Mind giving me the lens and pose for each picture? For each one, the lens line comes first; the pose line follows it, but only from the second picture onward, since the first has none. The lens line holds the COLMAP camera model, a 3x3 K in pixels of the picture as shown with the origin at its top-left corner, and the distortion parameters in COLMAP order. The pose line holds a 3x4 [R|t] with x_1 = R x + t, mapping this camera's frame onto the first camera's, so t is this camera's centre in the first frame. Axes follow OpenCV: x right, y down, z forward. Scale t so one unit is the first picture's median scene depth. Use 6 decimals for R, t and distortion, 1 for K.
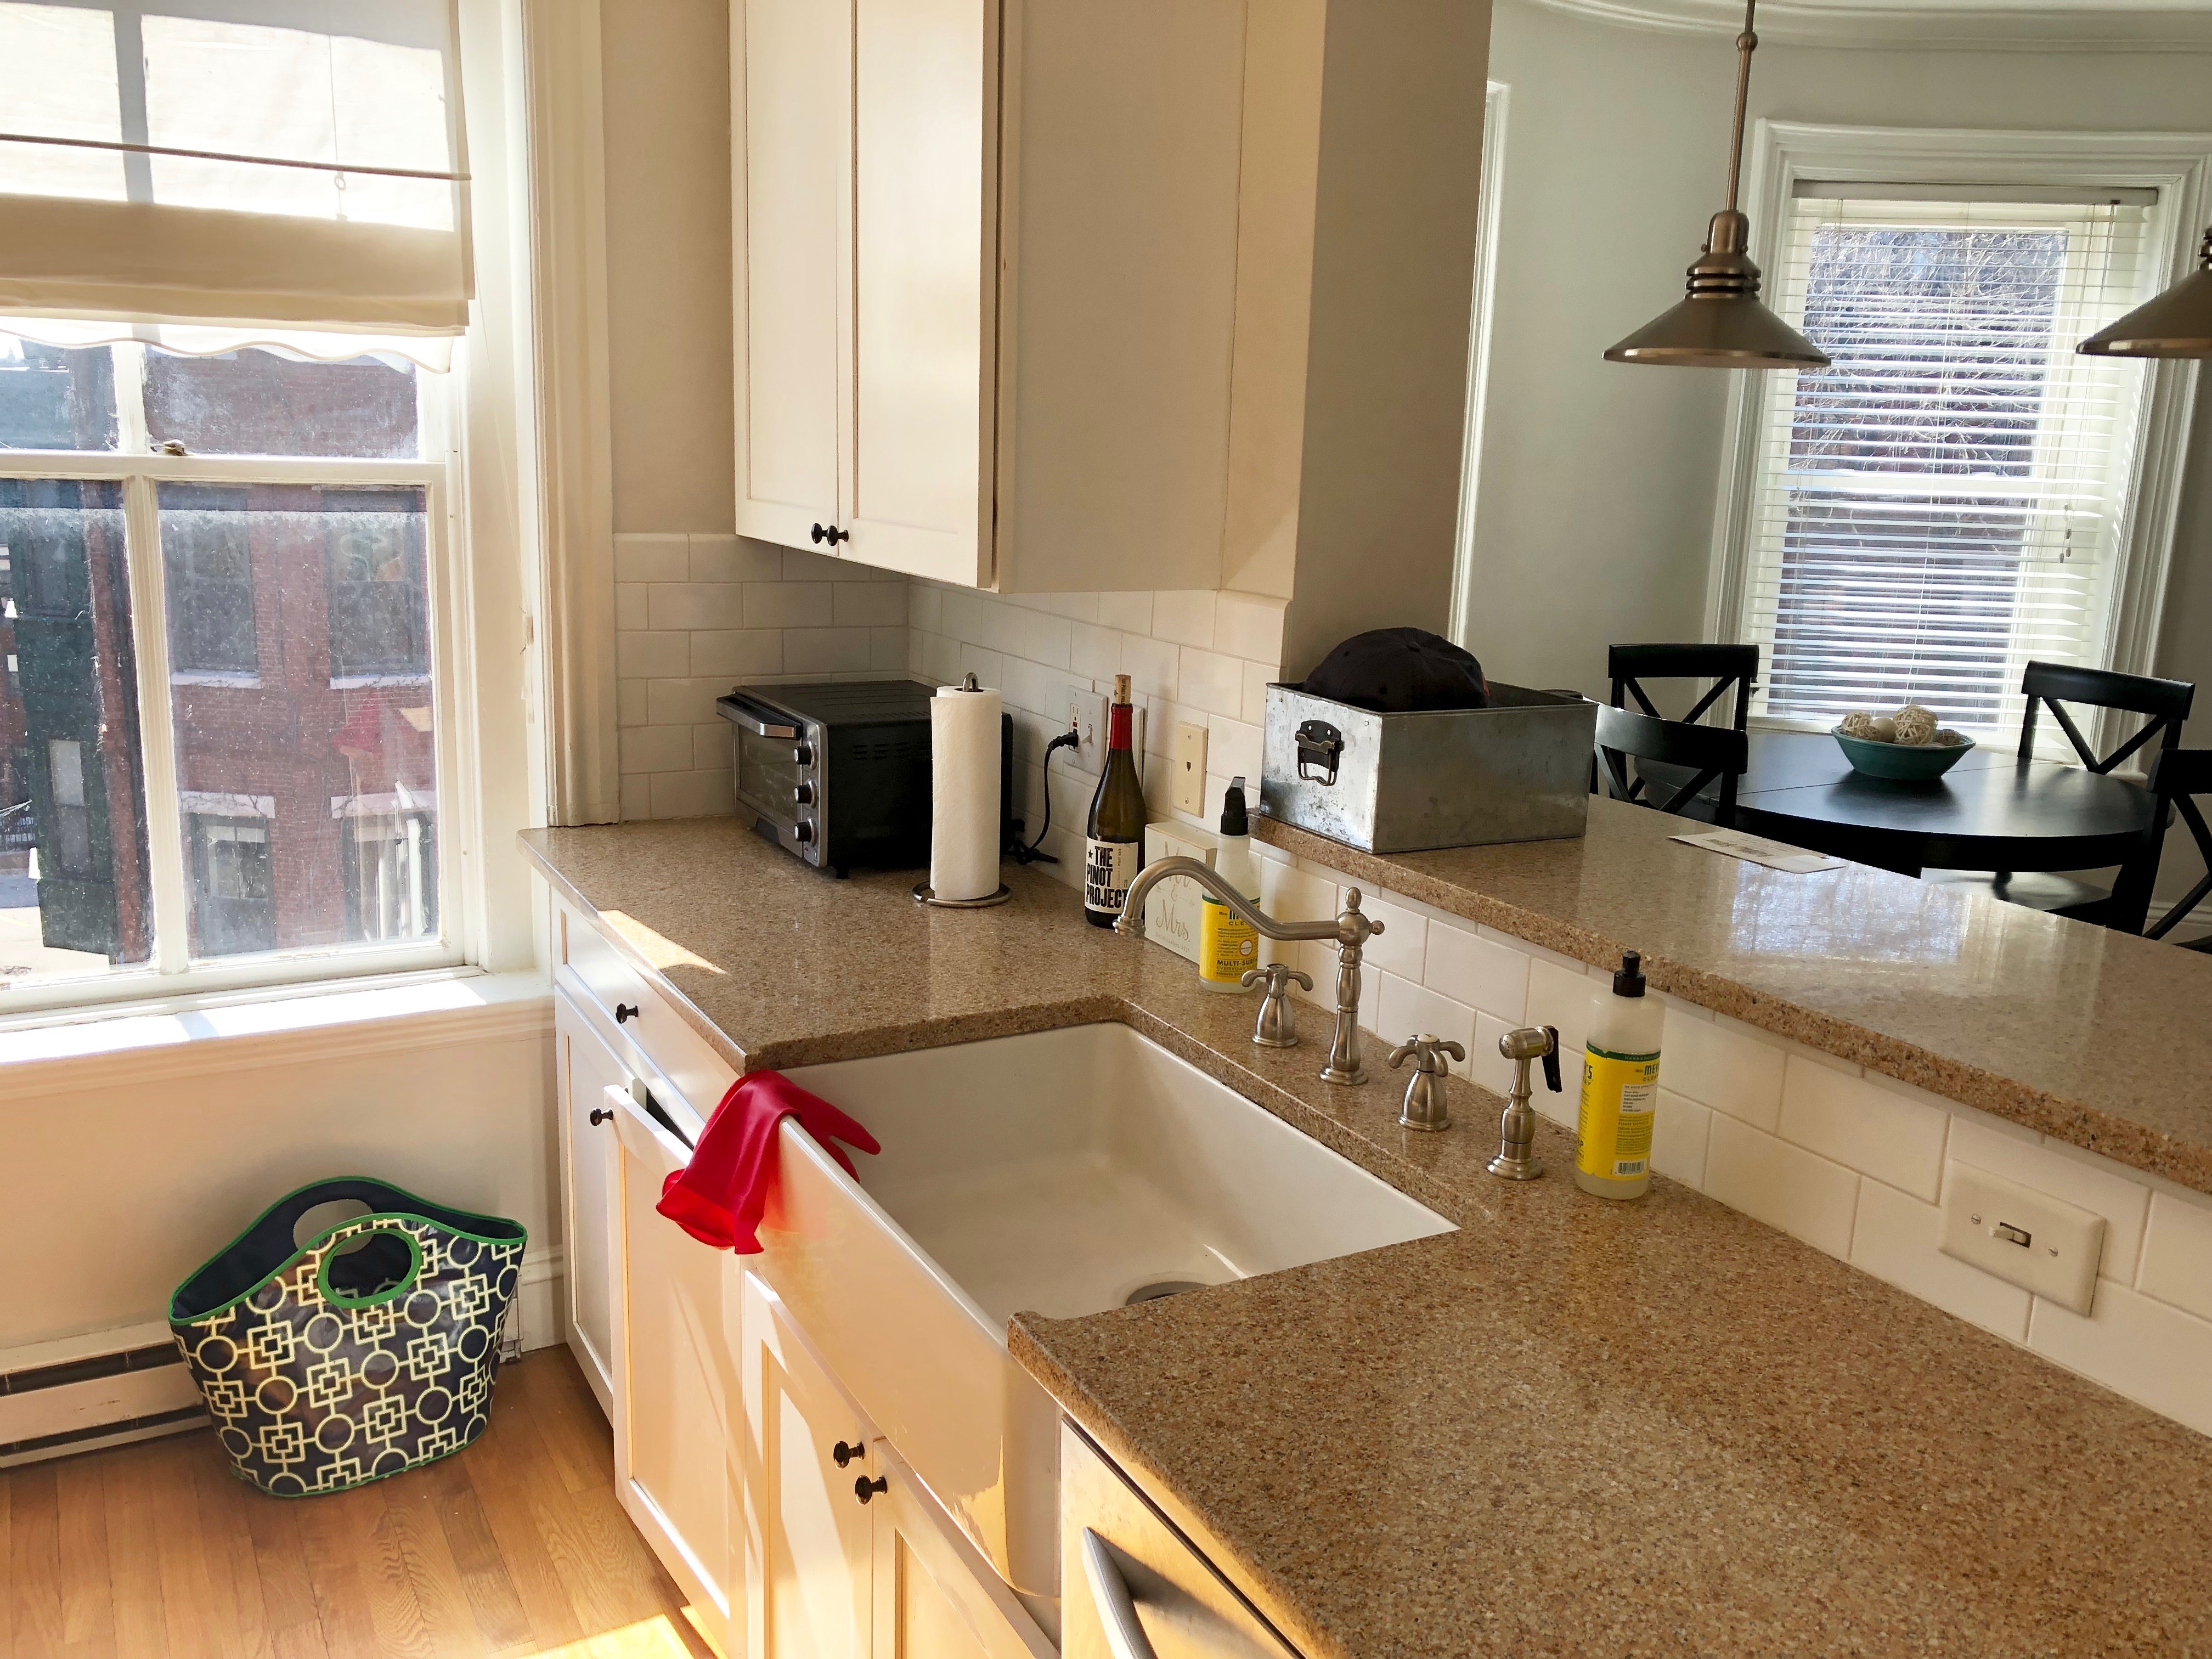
lens RADIAL K [[1812.5, 0, 1109.0], [0, 1812.5, 808.1], [0, 0, 1]] dist [0.036461, -0.040798]
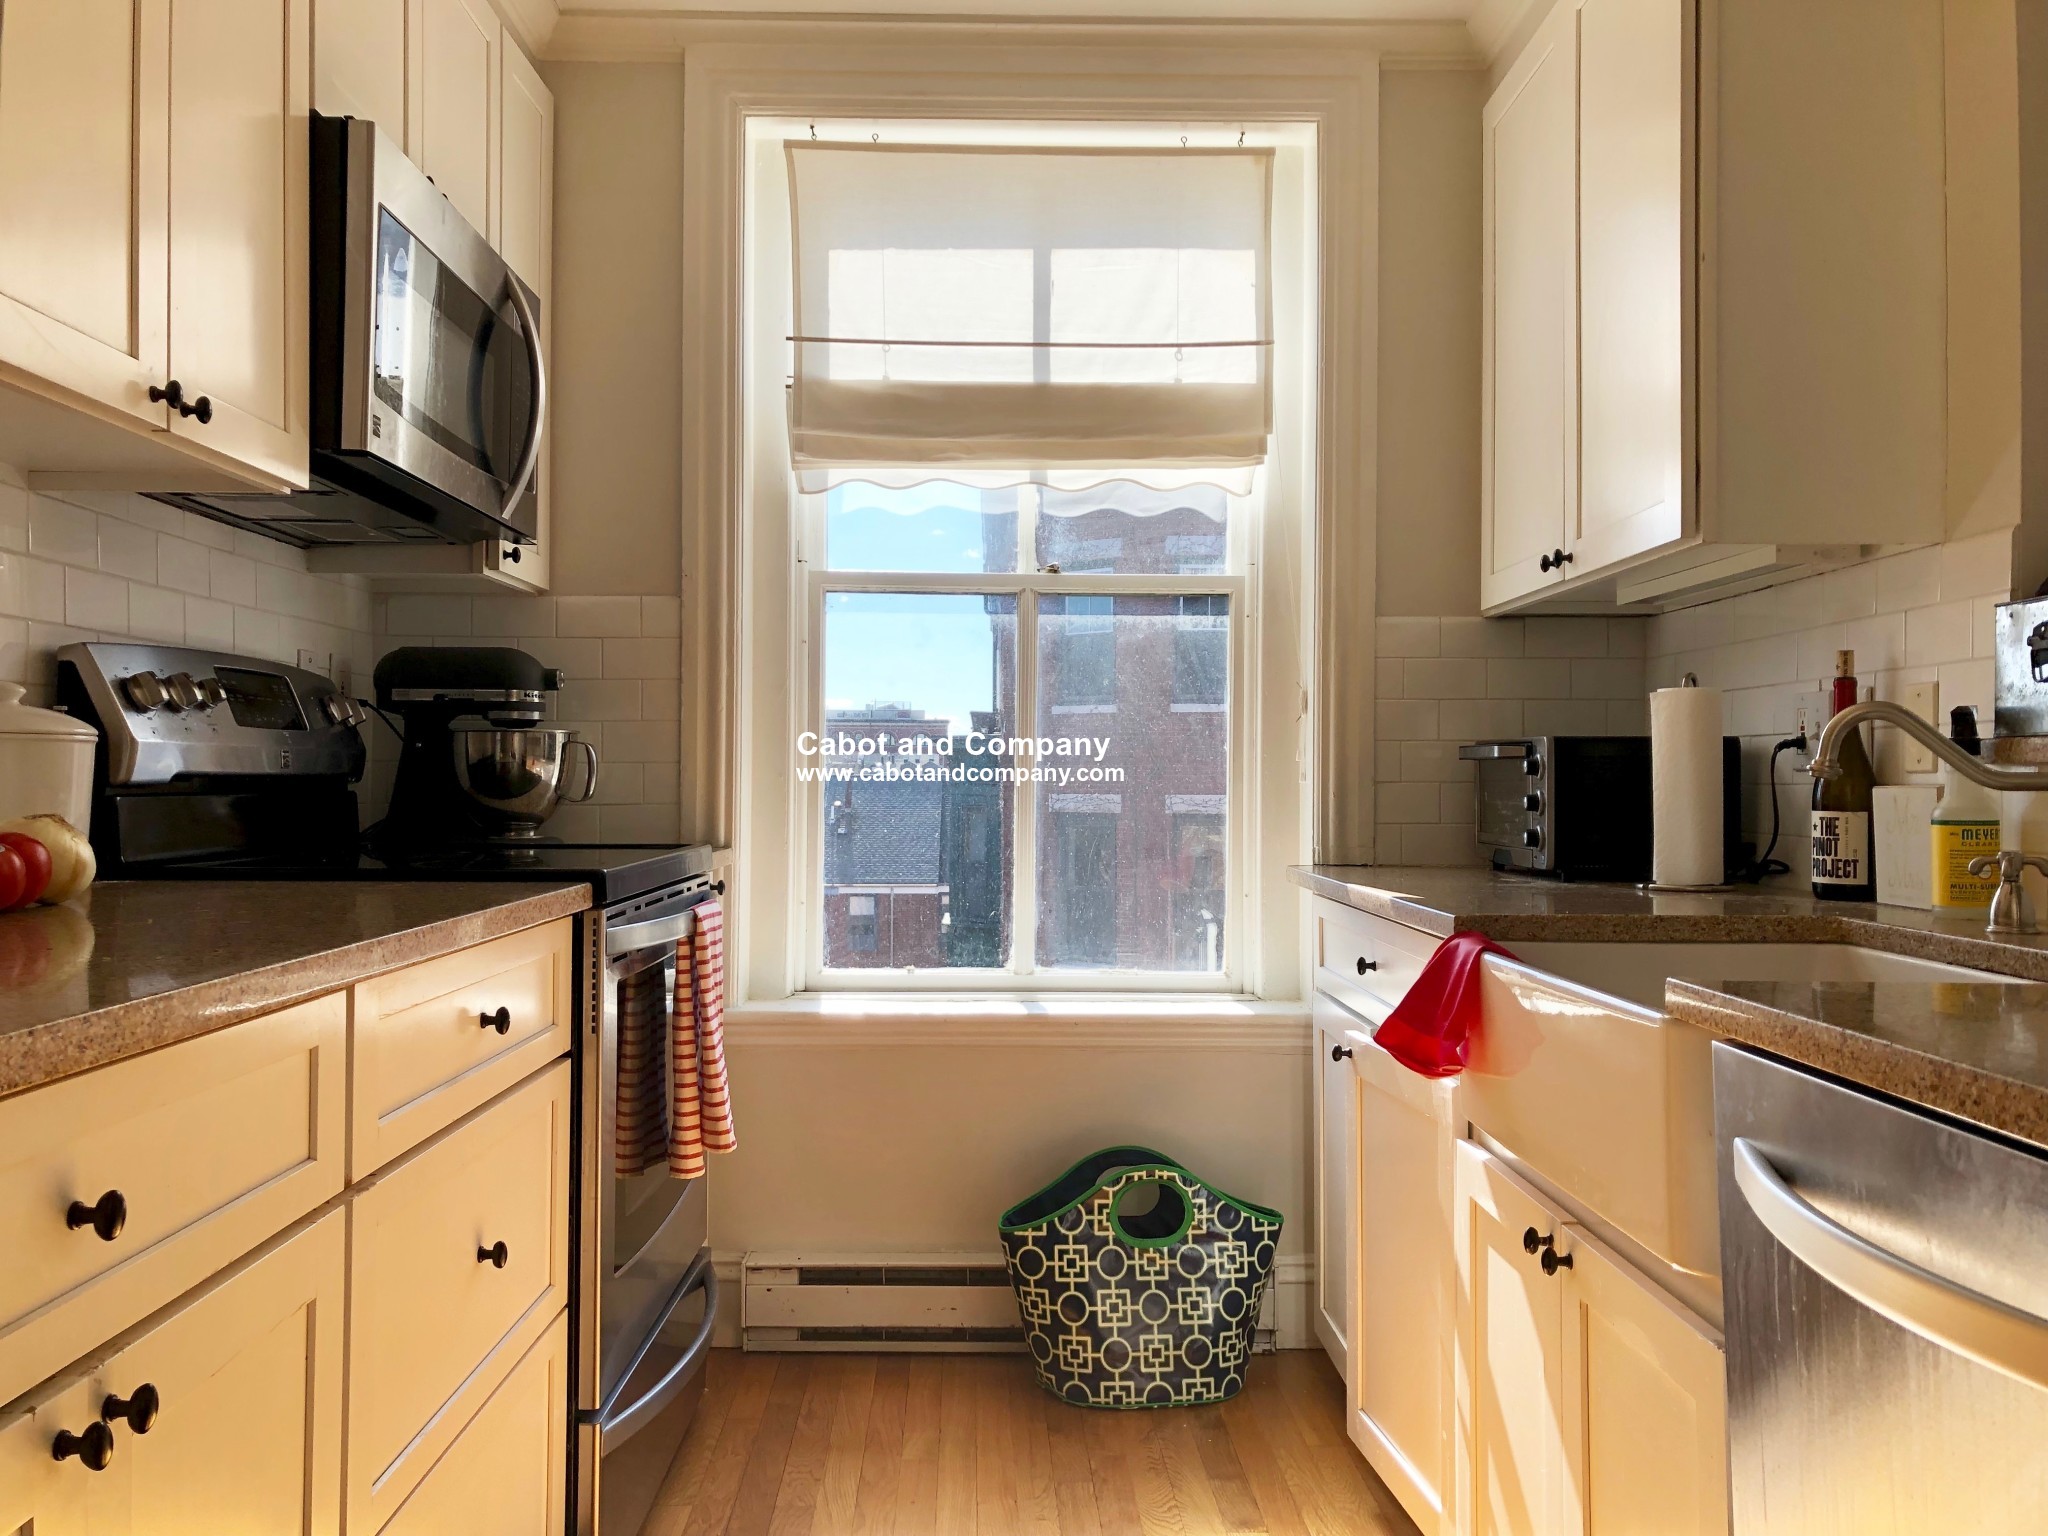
lens RADIAL K [[1678.2, 0, 1024.4], [0, 1678.2, 768.2], [0, 0, 1]] dist [0.036461, -0.040798]
pose [[0.880873, -0.032022, -0.472269, 0.043107], [-0.071892, 0.977084, -0.200344, 0.196642], [0.467862, 0.210430, 0.858385, -0.027019]]
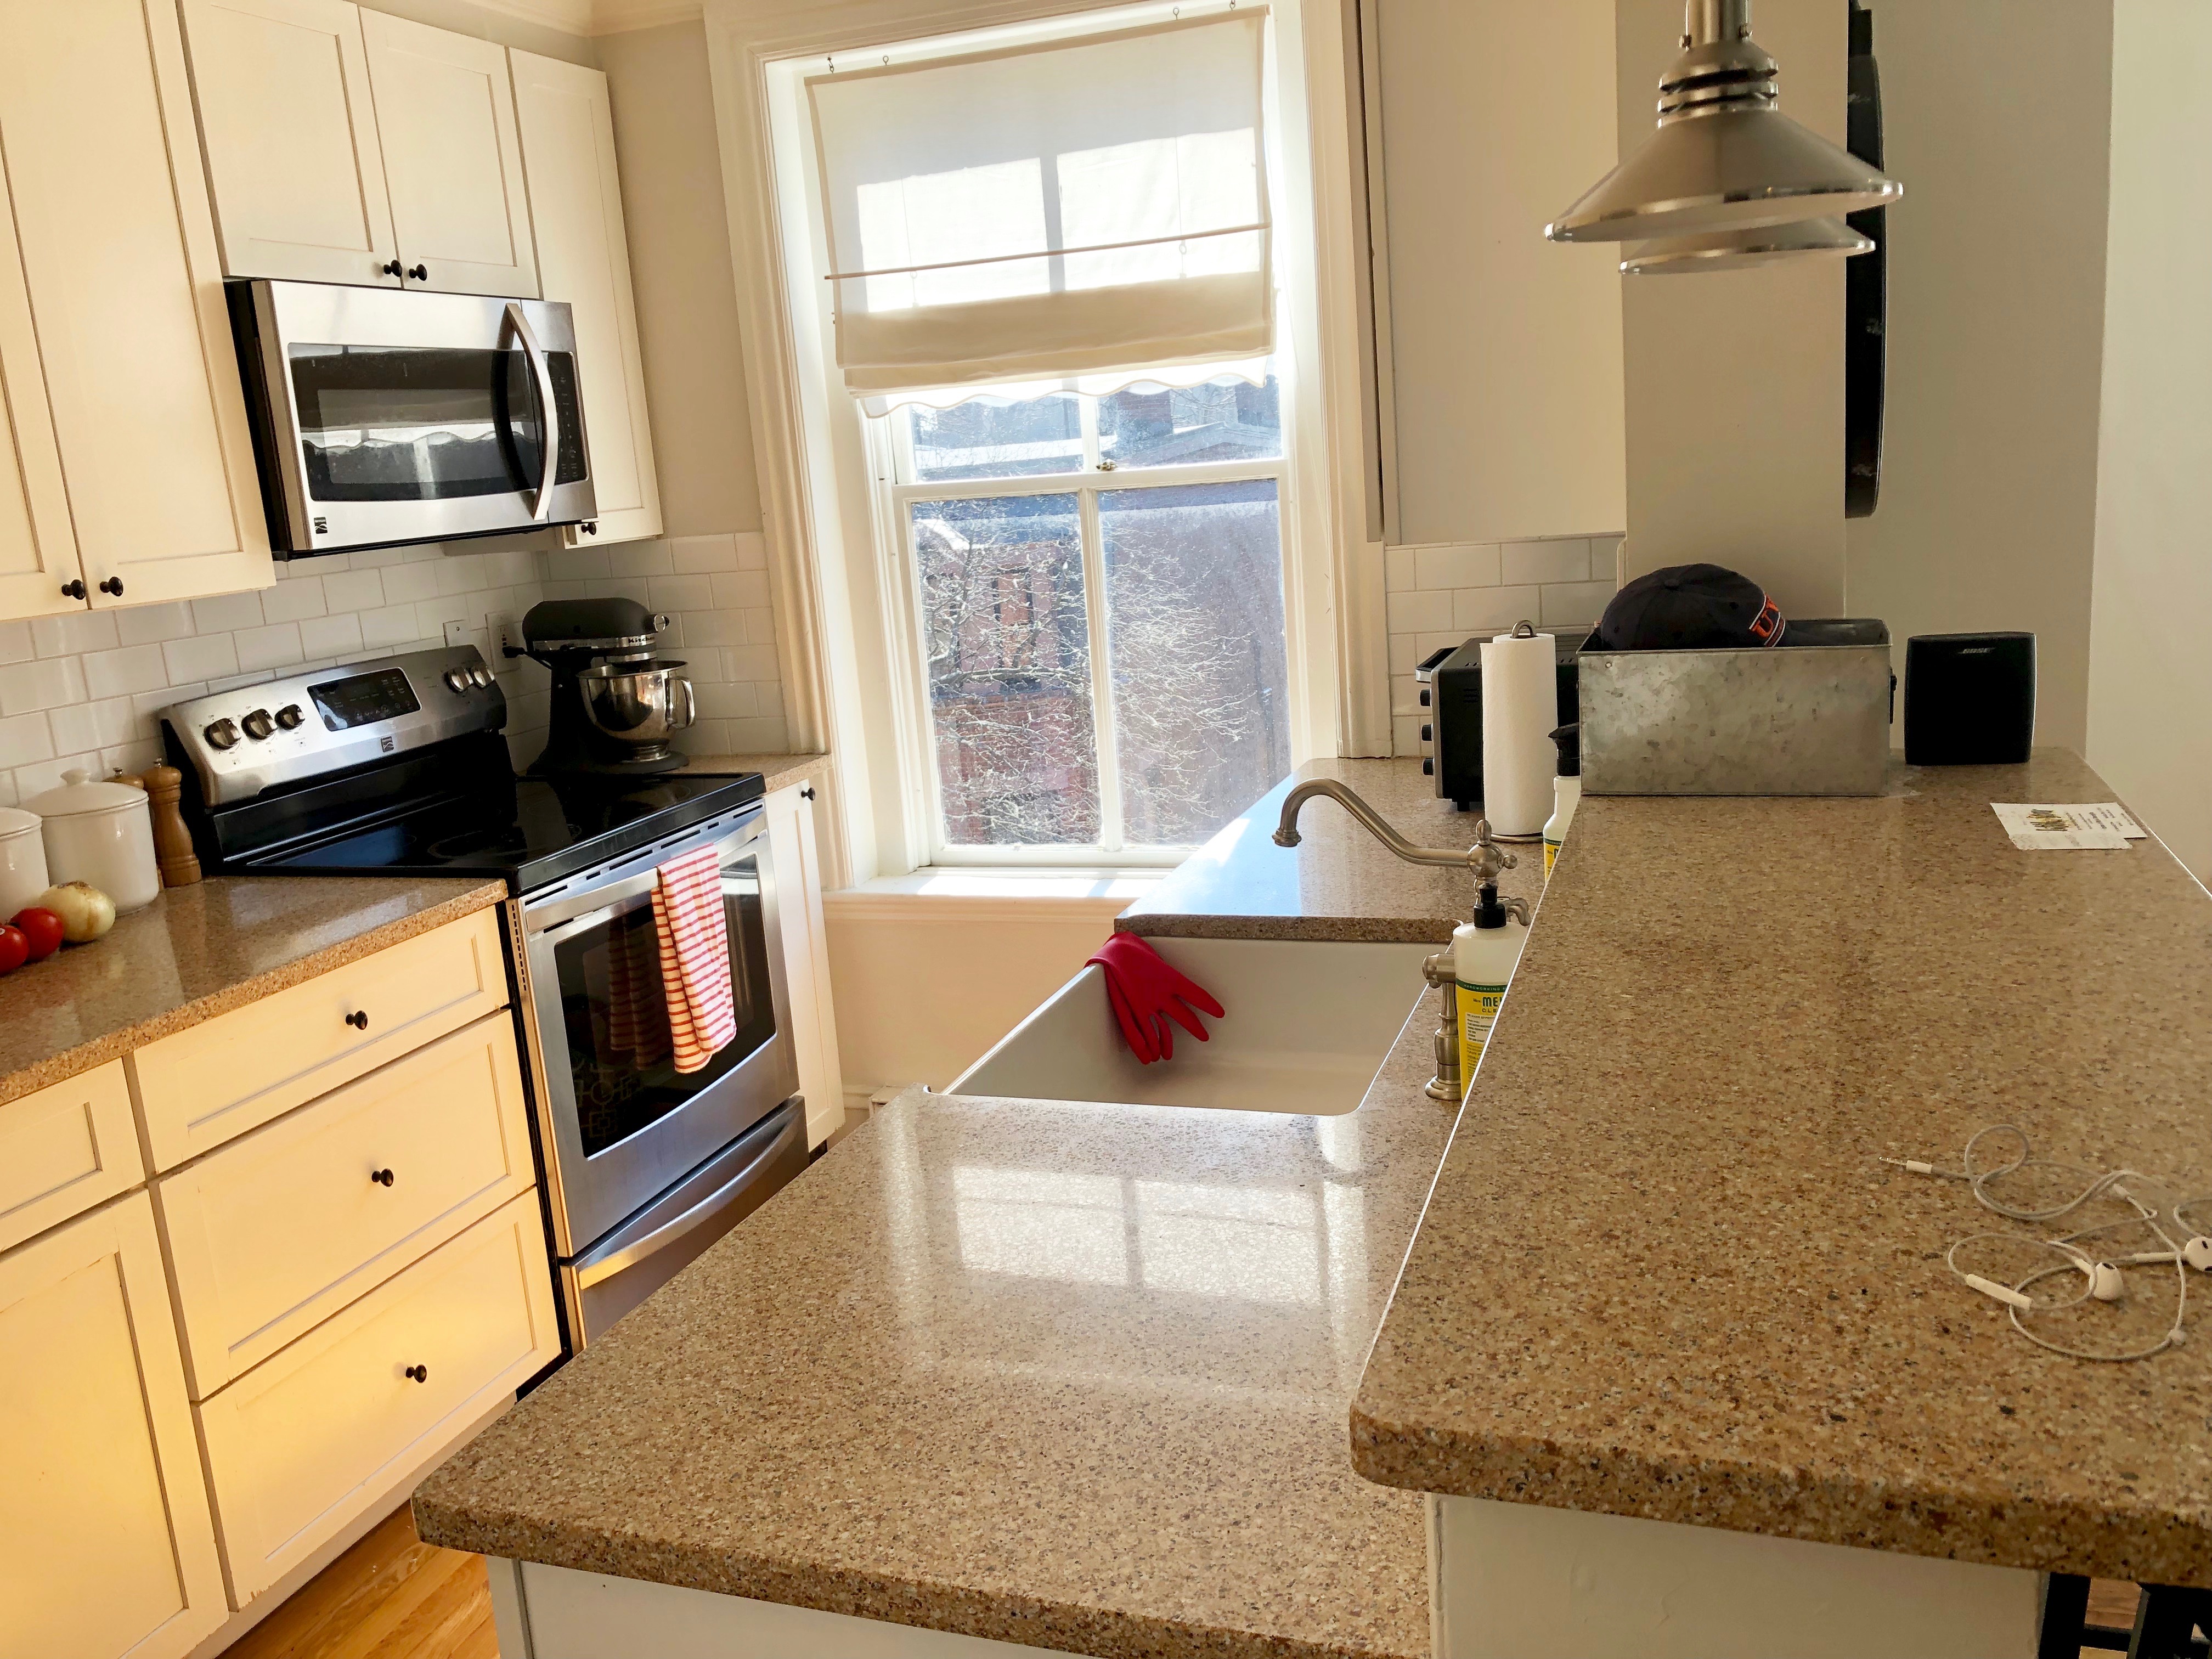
lens RADIAL K [[1812.5, 0, 1120.1], [0, 1812.5, 826.9], [0, 0, 1]] dist [0.036461, -0.040798]
pose [[0.664020, 0.071572, -0.744281, 0.537566], [-0.052855, 0.997411, 0.048758, 0.005757], [0.745844, 0.006963, 0.666084, 0.109247]]
